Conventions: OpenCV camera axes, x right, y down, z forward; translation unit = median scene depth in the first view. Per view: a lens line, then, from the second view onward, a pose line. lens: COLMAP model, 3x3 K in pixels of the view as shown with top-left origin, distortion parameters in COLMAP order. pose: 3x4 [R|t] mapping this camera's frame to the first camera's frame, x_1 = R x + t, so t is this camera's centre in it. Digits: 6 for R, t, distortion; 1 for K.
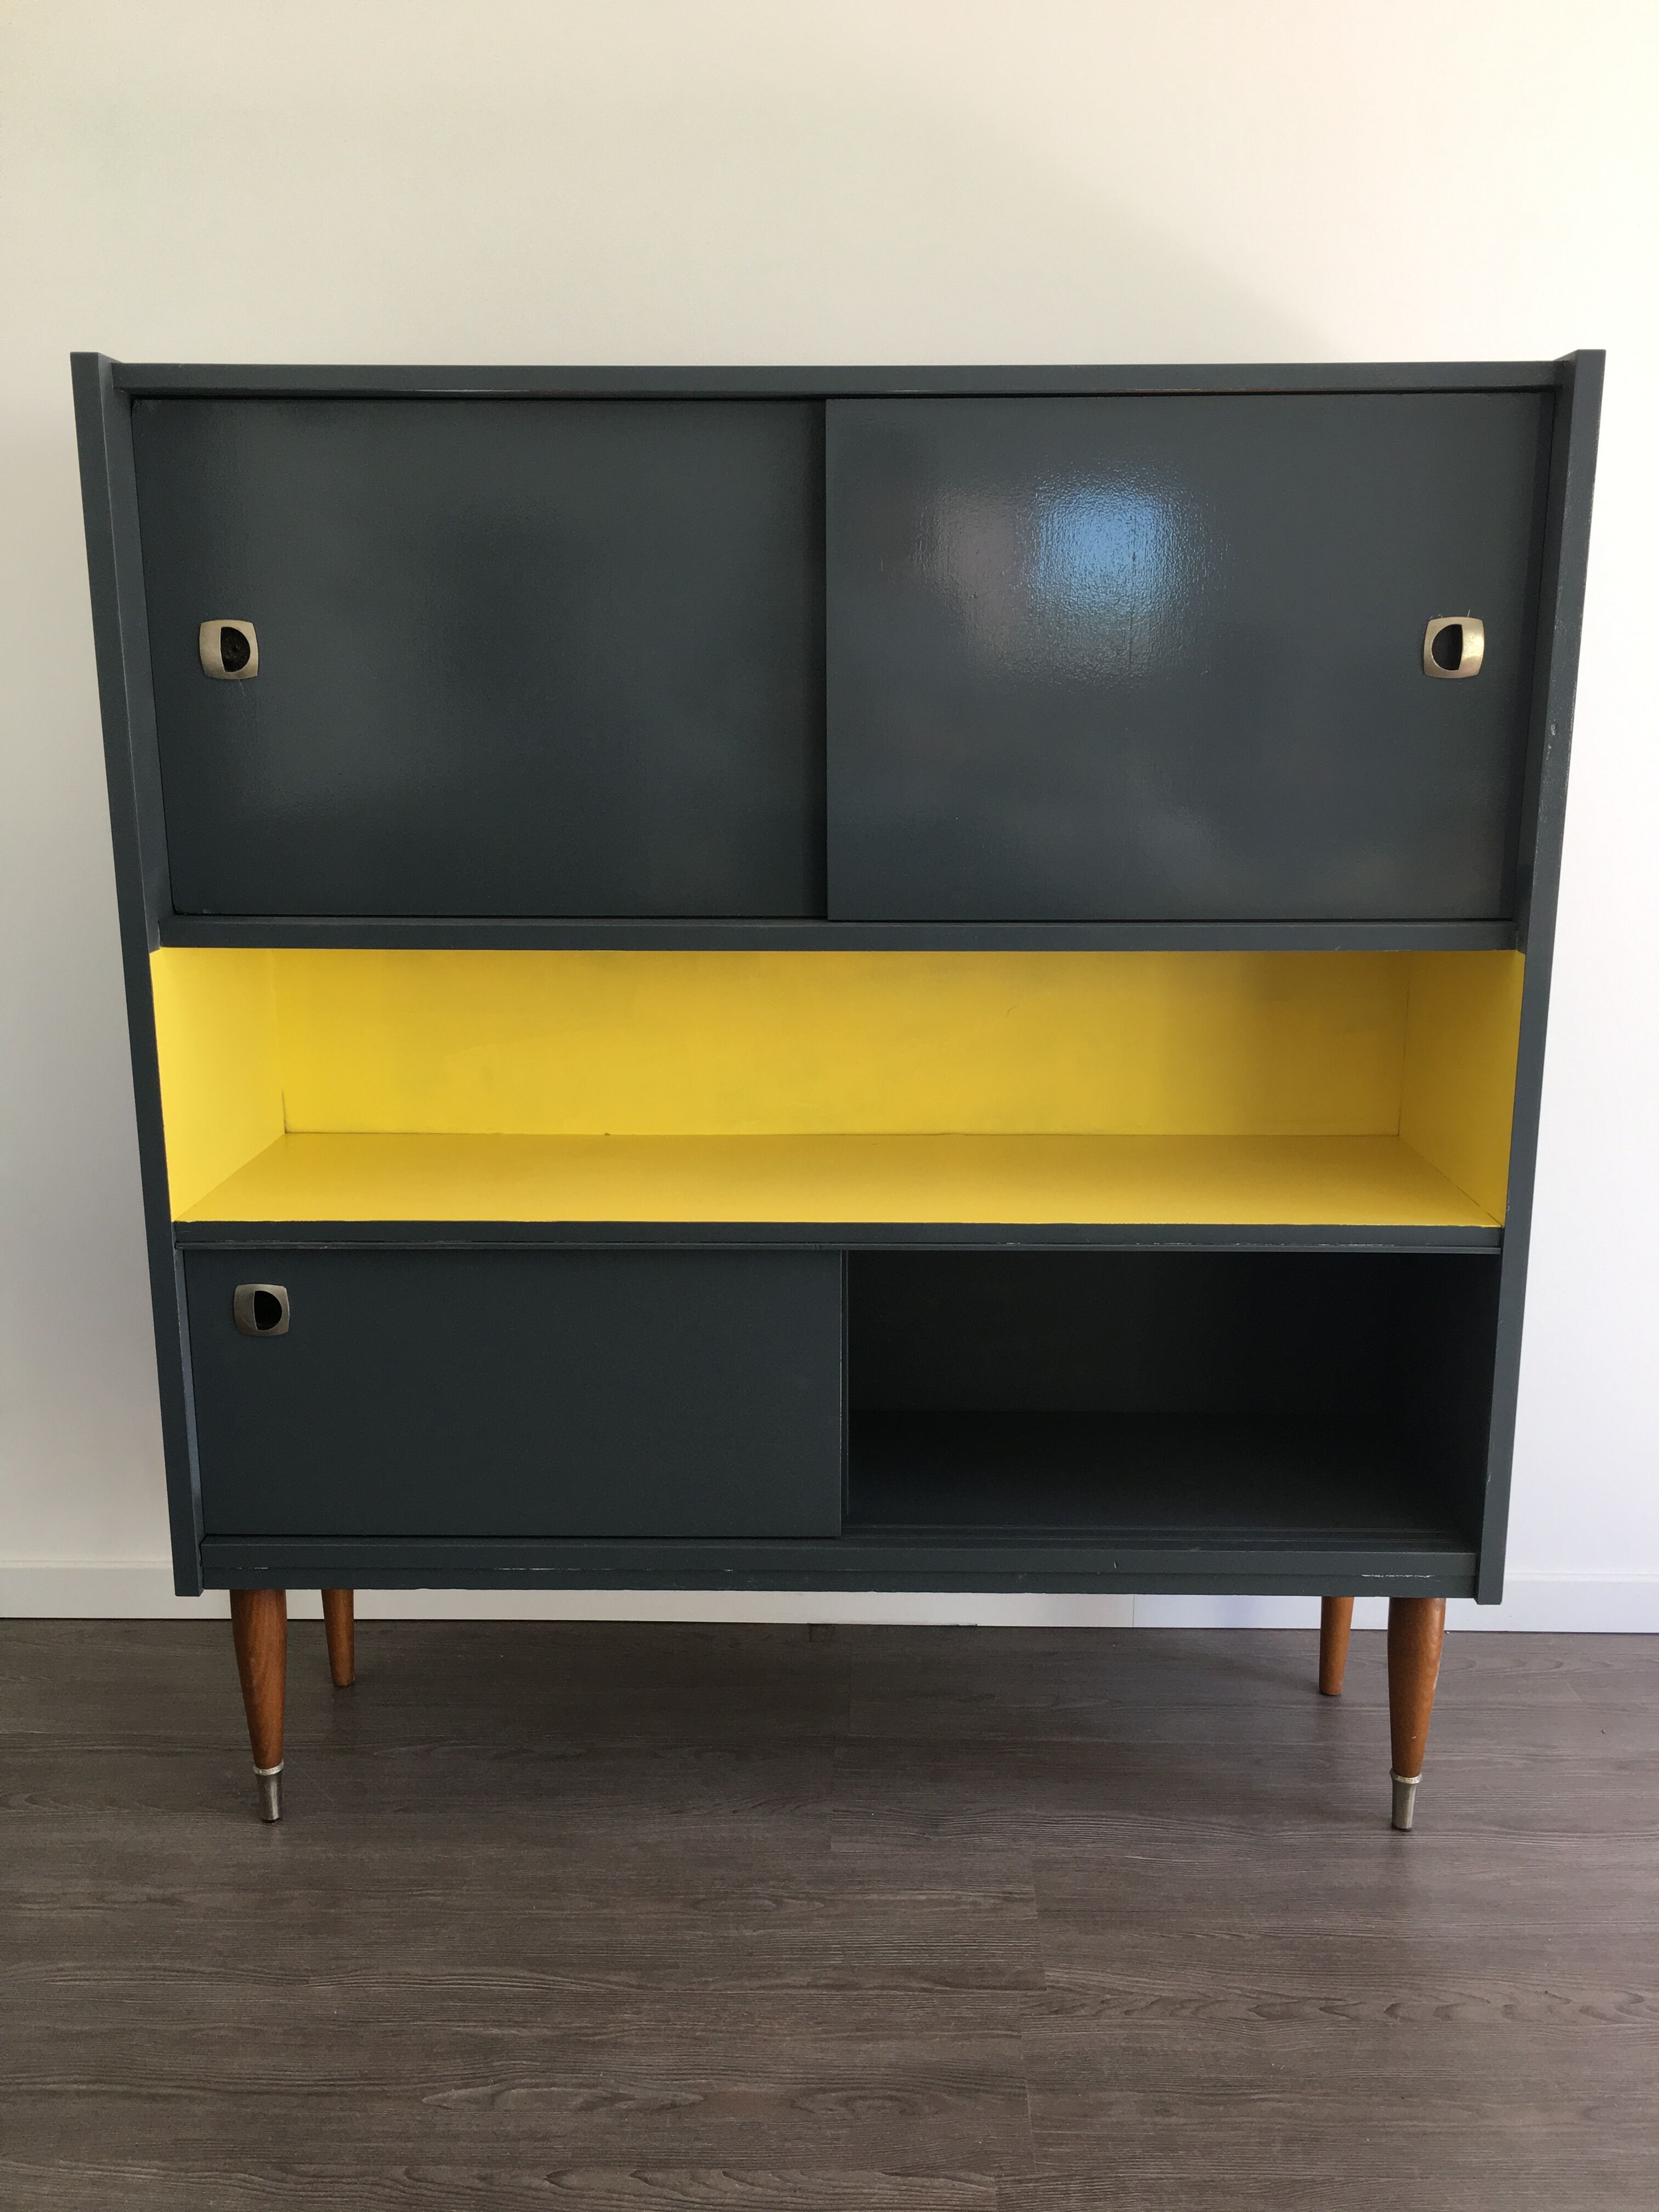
lens RADIAL K [[1890.5, 0, 826.7], [0, 1890.5, 1107.4], [0, 0, 1]] dist [0.027075, -0.063843]
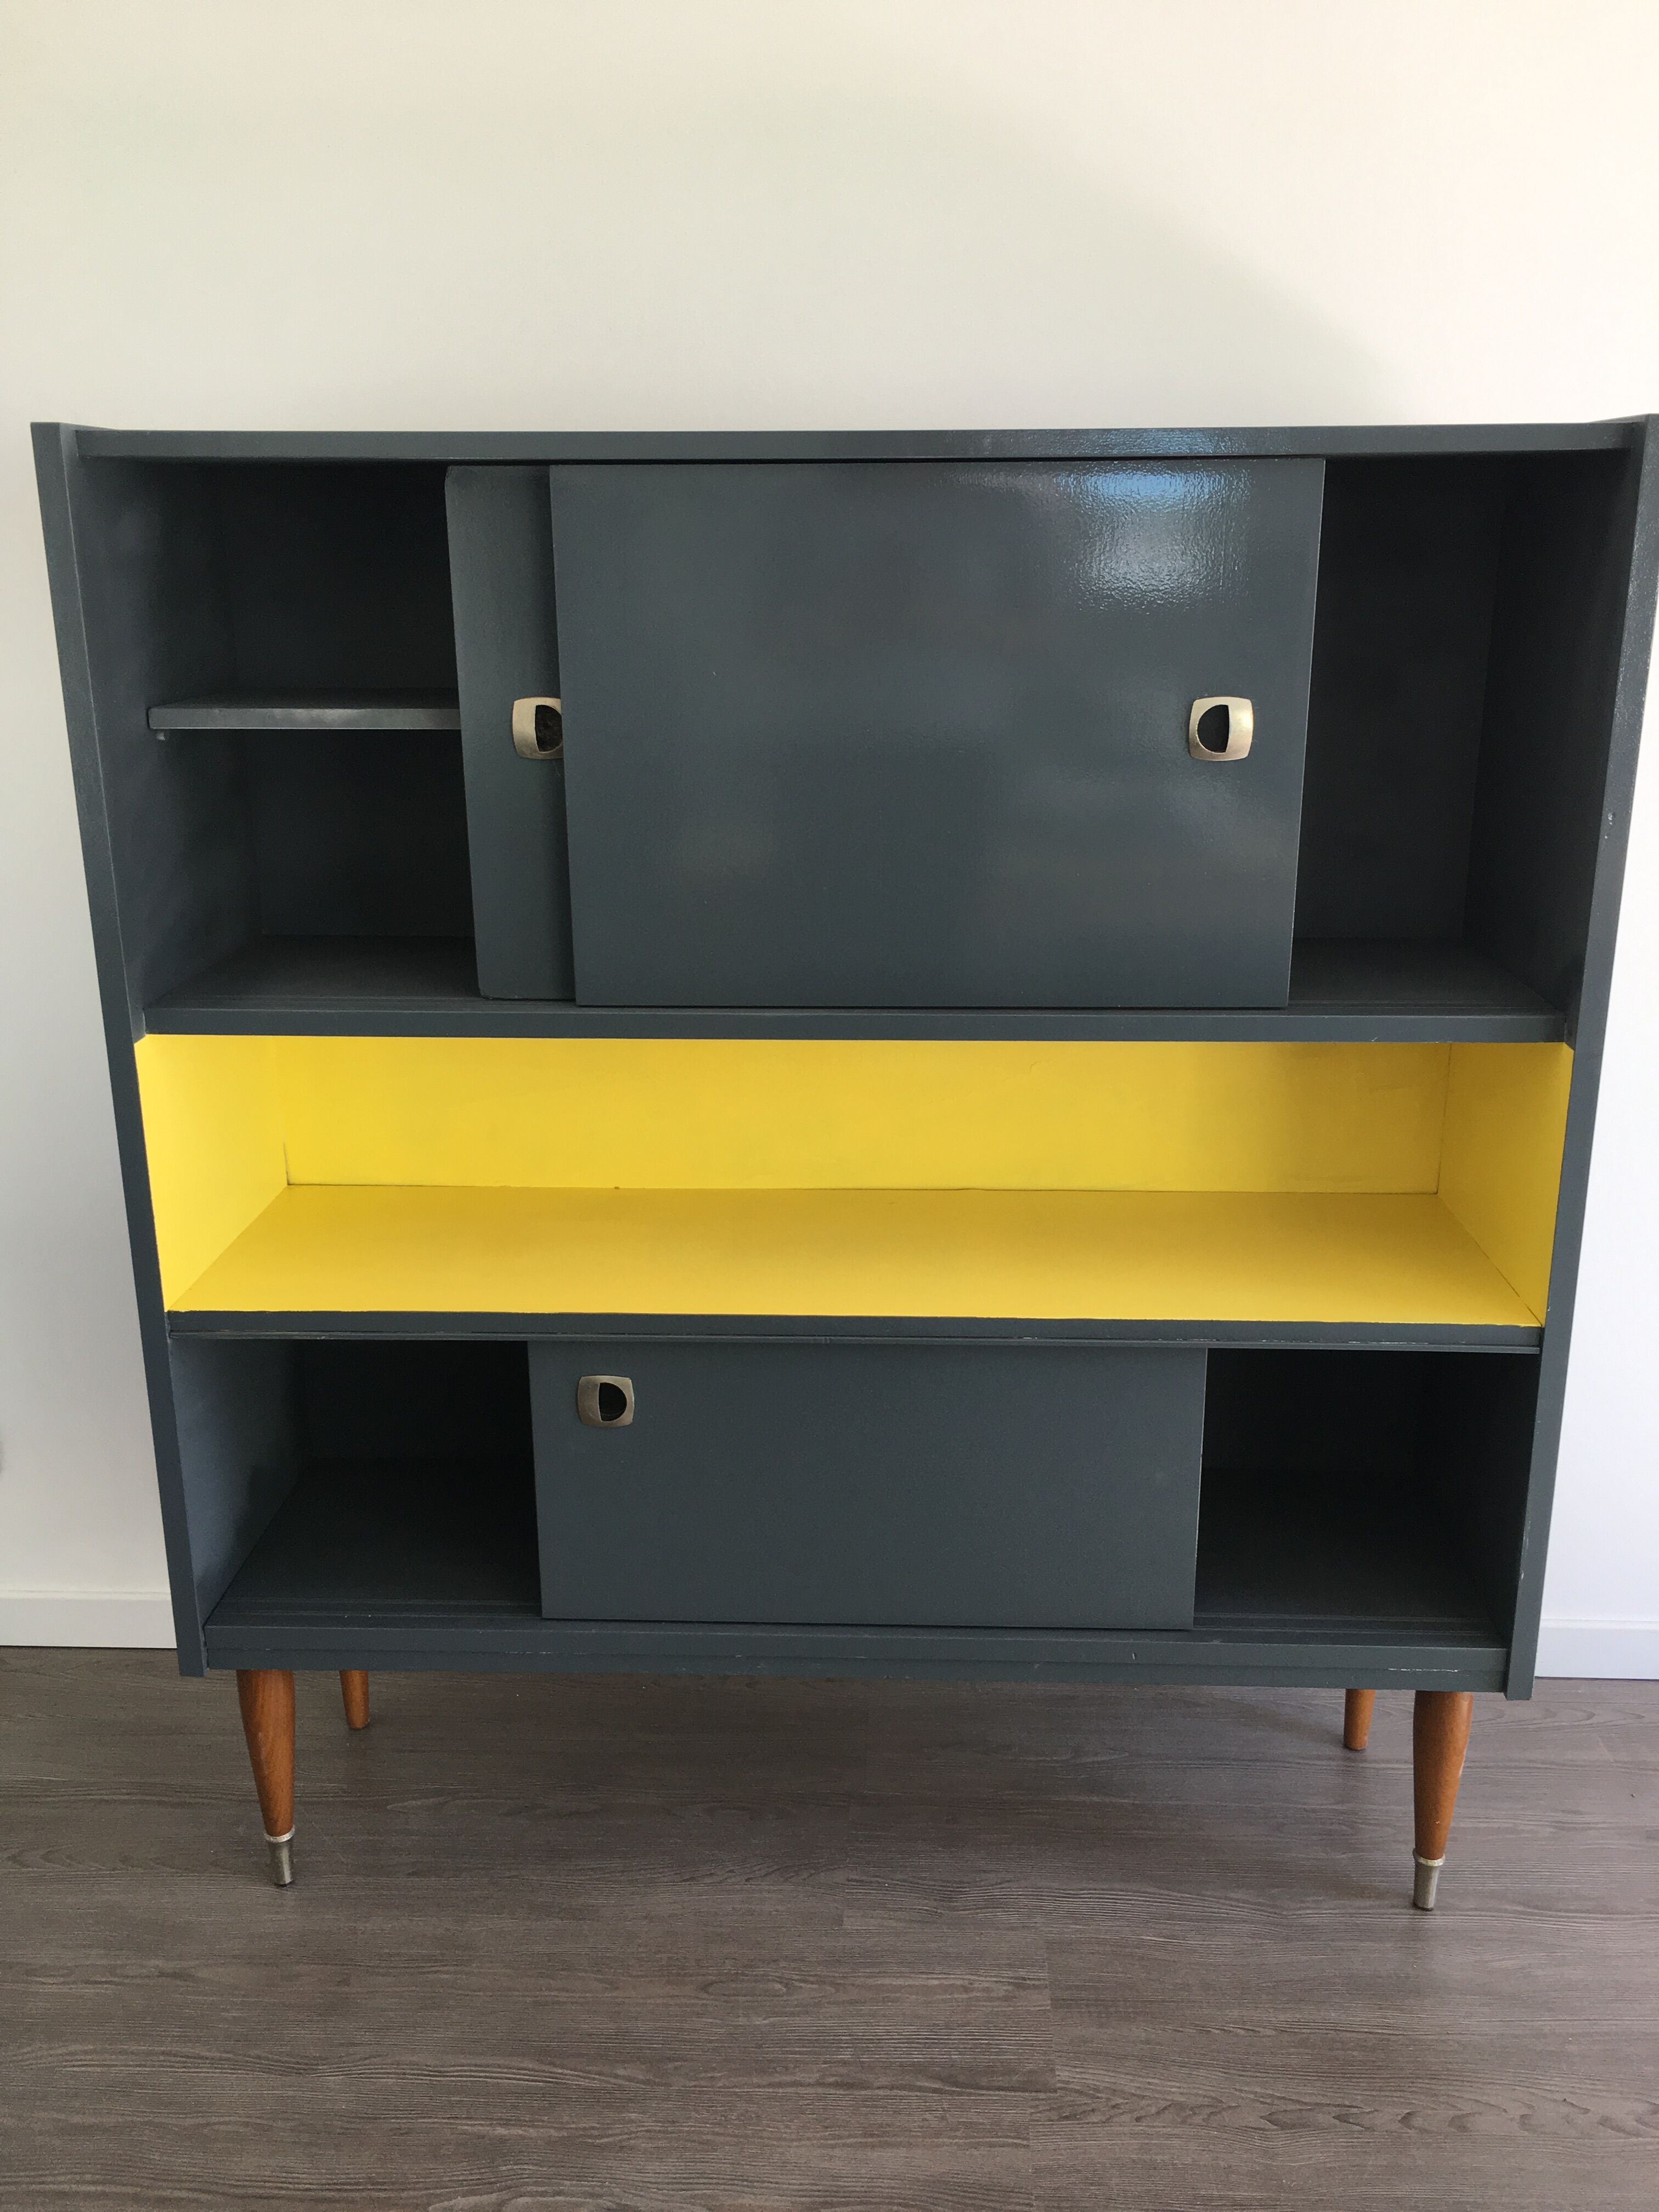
lens RADIAL K [[1890.5, 0, 829.4], [0, 1890.5, 1106.6], [0, 0, 1]] dist [0.027075, -0.063843]
pose [[0.999764, 0.002414, -0.021579, 0.016367], [-0.000936, 0.997668, 0.068249, -0.110875], [0.021693, -0.068213, 0.997435, 0.042849]]
